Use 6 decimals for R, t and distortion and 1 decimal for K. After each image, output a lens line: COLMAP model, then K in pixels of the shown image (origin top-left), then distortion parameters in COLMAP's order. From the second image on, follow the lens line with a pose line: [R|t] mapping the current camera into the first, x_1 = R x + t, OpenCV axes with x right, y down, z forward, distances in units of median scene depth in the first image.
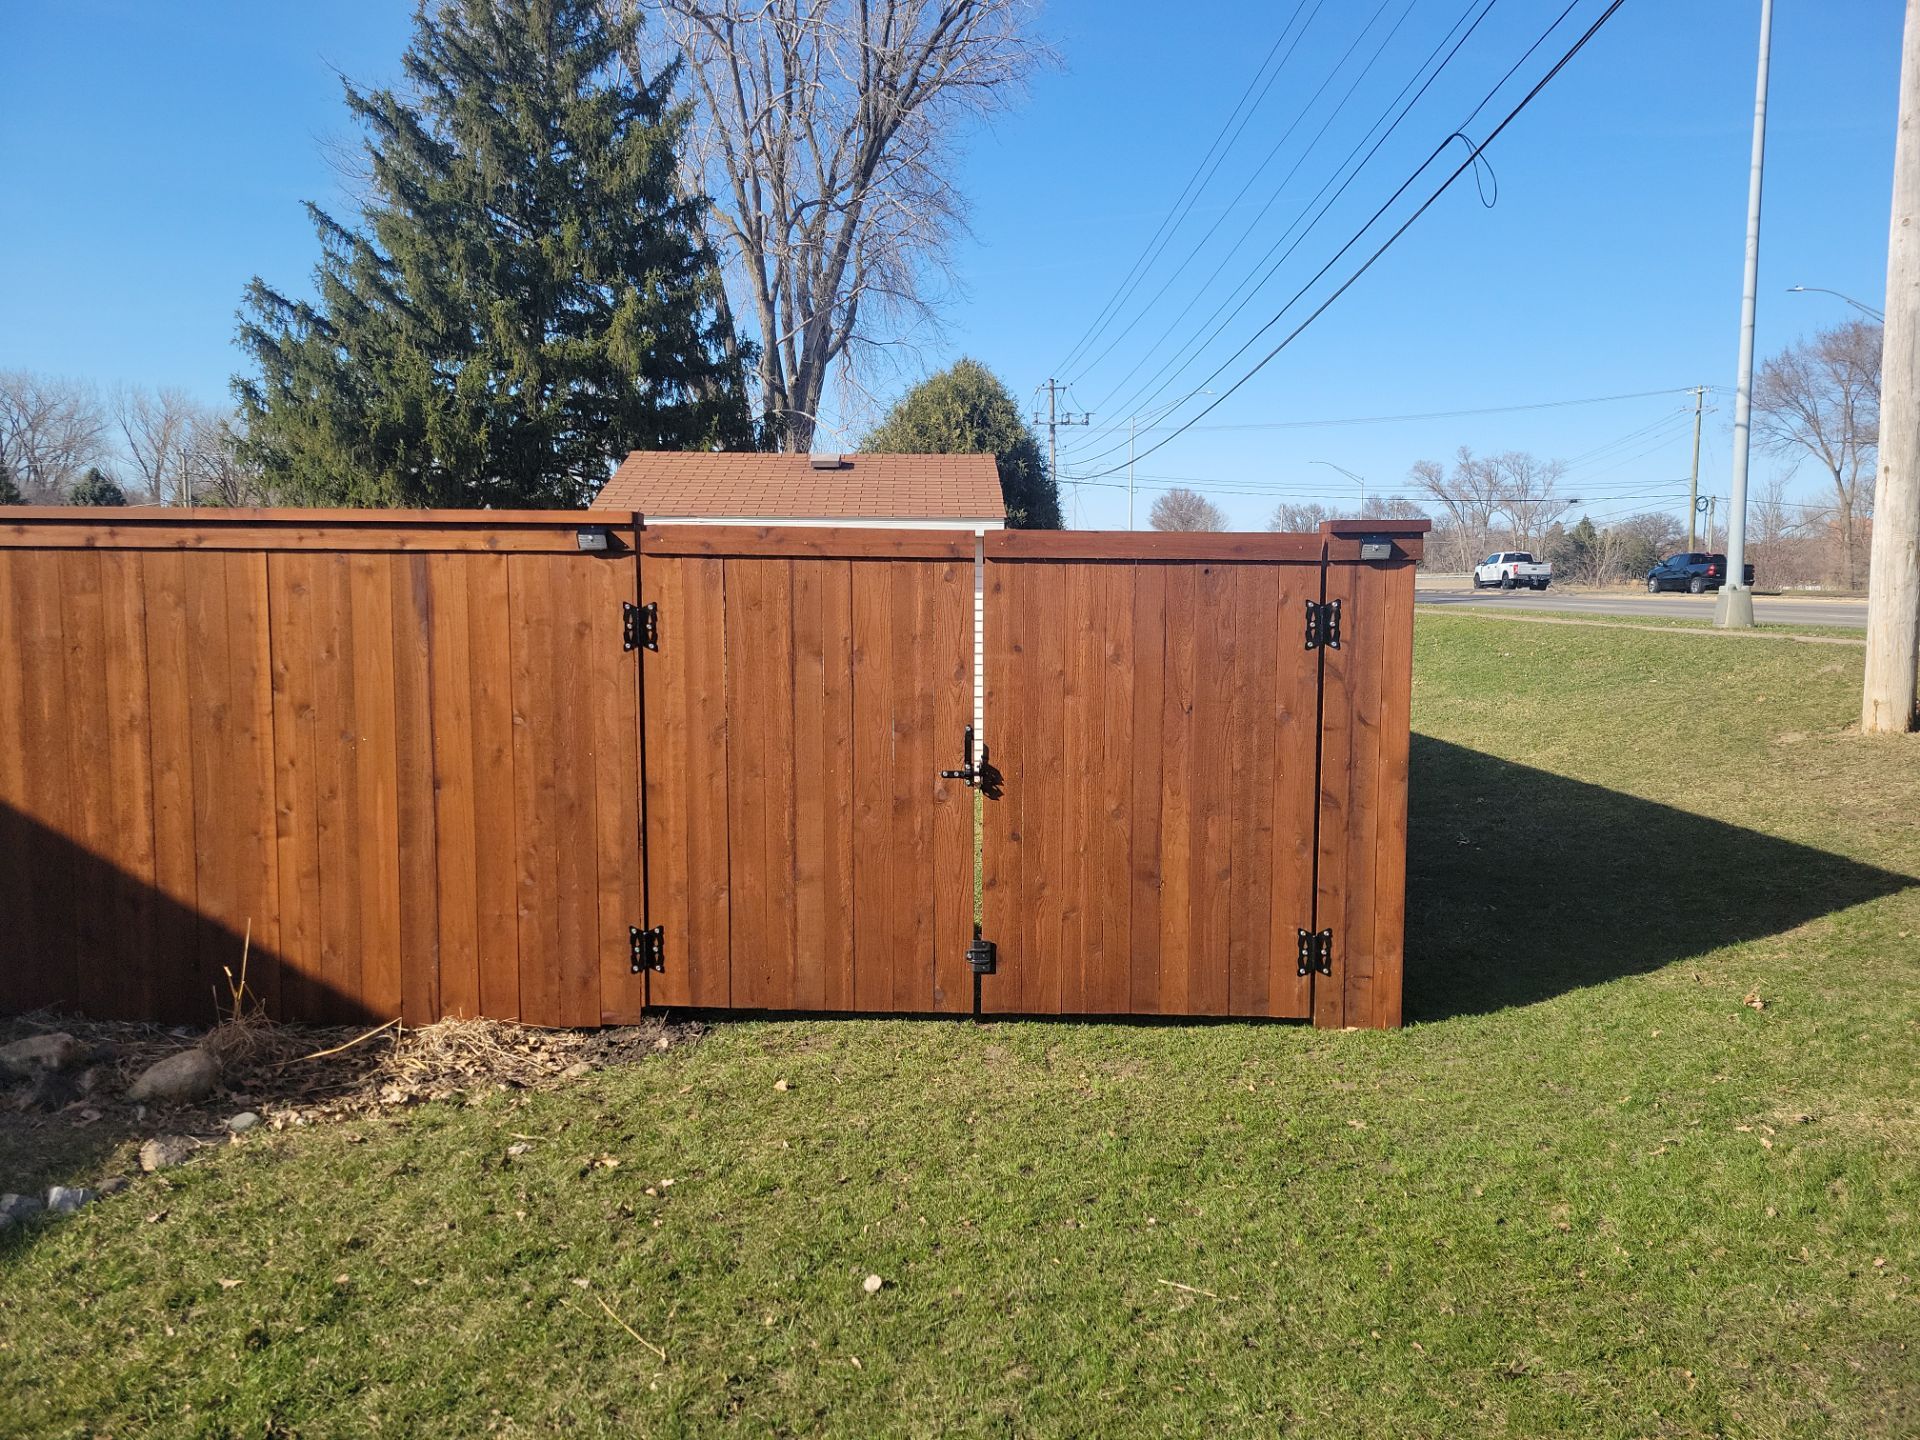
lens RADIAL K [[1437.1, 0, 954.4], [0, 1437.1, 720.8], [0, 0, 1]] dist [0.036410, -0.012329]
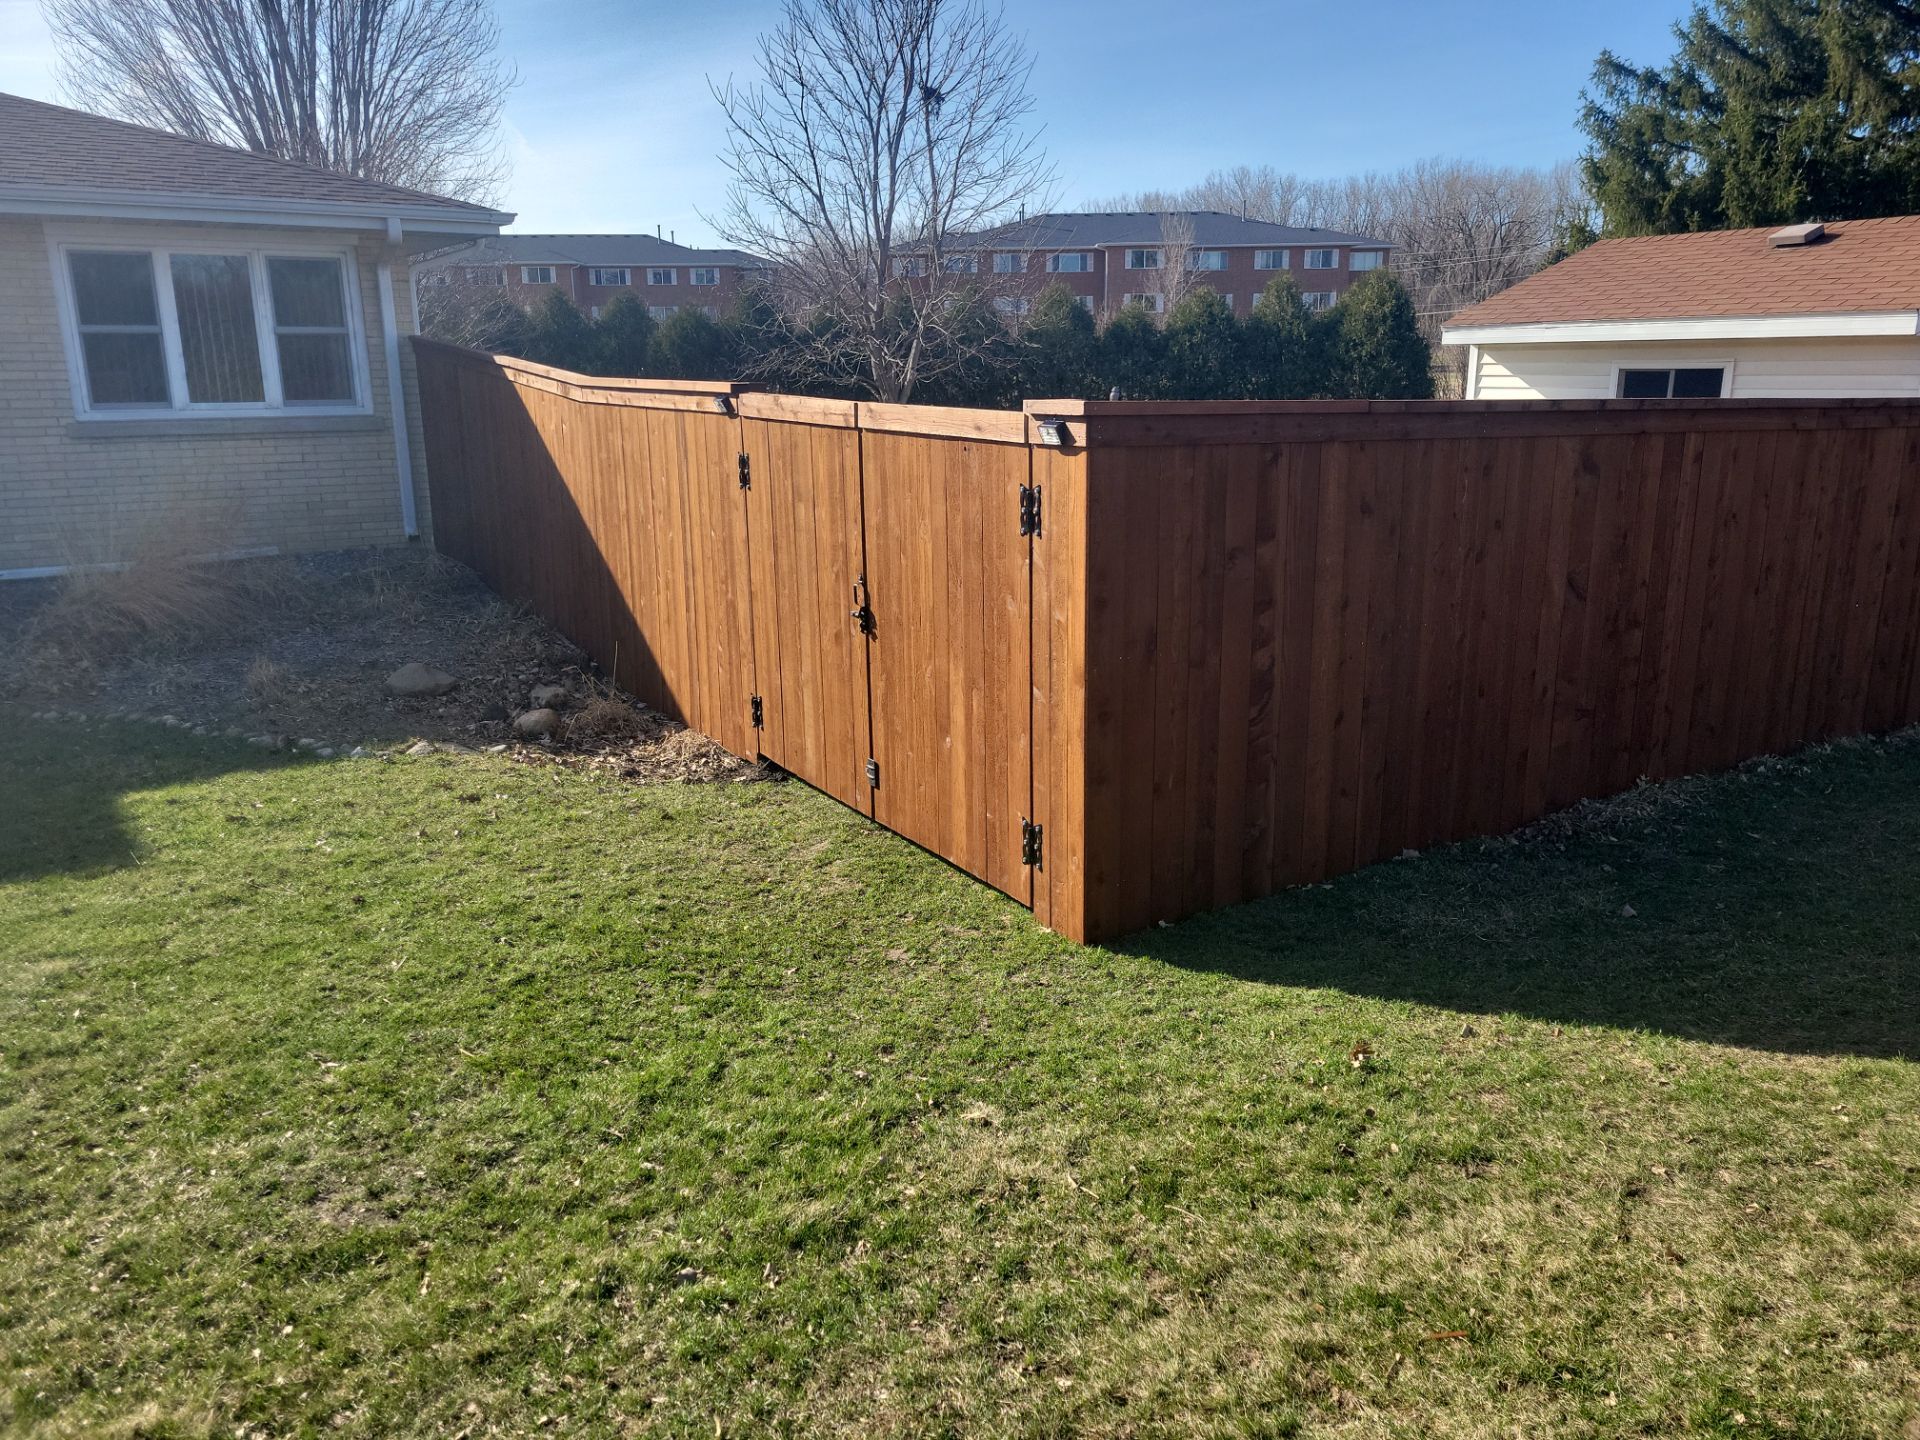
lens RADIAL K [[1437.1, 0, 963.6], [0, 1437.1, 721.9], [0, 0, 1]] dist [0.036410, -0.012329]
pose [[0.538784, 0.198926, -0.818621, 1.011000], [-0.069062, 0.978880, 0.192416, -0.107290], [0.839609, -0.047135, 0.541143, 0.431524]]
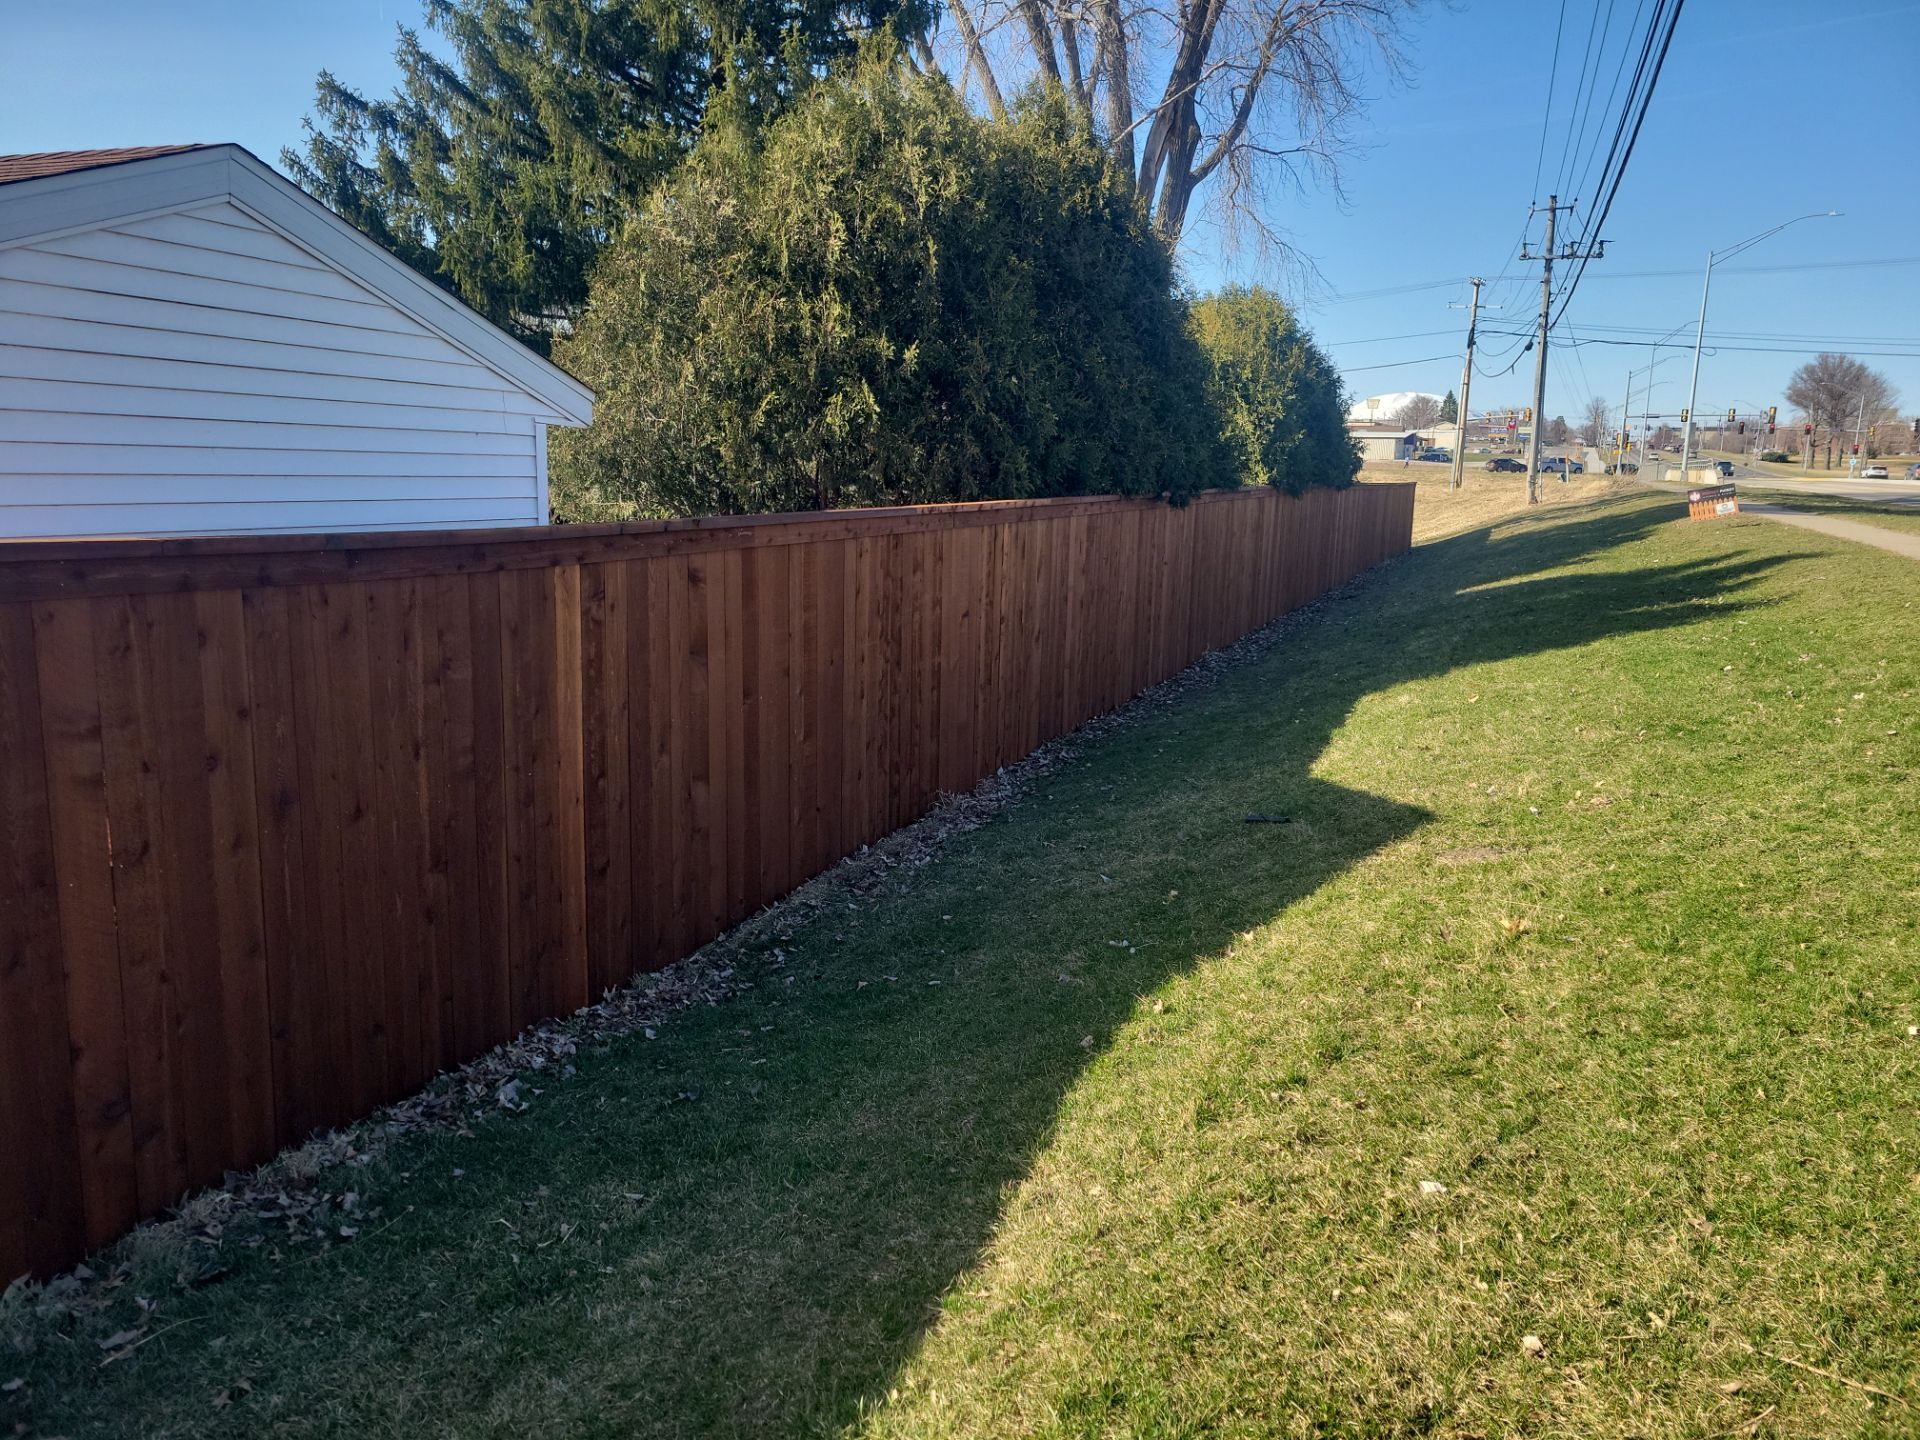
lens RADIAL K [[1437.1, 0, 967.7], [0, 1437.1, 719.7], [0, 0, 1]] dist [0.036410, -0.012329]
pose [[0.928827, 0.082554, -0.361199, 0.894915], [-0.052876, 0.994418, 0.091310, -0.244932], [0.366721, -0.065712, 0.928007, 2.016208]]
